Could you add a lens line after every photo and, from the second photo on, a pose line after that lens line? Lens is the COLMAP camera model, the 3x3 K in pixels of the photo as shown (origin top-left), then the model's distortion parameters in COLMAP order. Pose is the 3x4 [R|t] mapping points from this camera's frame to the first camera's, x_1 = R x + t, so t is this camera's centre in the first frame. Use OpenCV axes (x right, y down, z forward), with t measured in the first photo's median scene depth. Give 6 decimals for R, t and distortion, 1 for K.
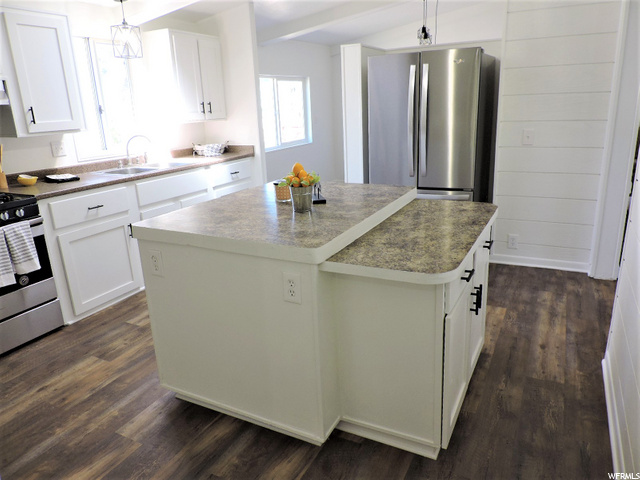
lens RADIAL K [[455.3, 0, 319.6], [0, 455.3, 246.8], [0, 0, 1]] dist [-0.024685, 0.009182]
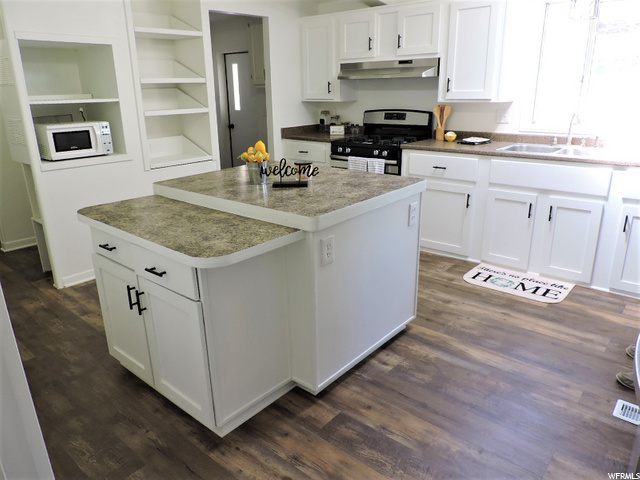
lens RADIAL K [[455.3, 0, 330.5], [0, 455.3, 245.4], [0, 0, 1]] dist [-0.024685, 0.009182]
pose [[-0.207011, 0.373587, -0.904201, 0.826042], [-0.268914, 0.866894, 0.419739, -0.397836], [0.940655, 0.330042, -0.078994, 1.065774]]
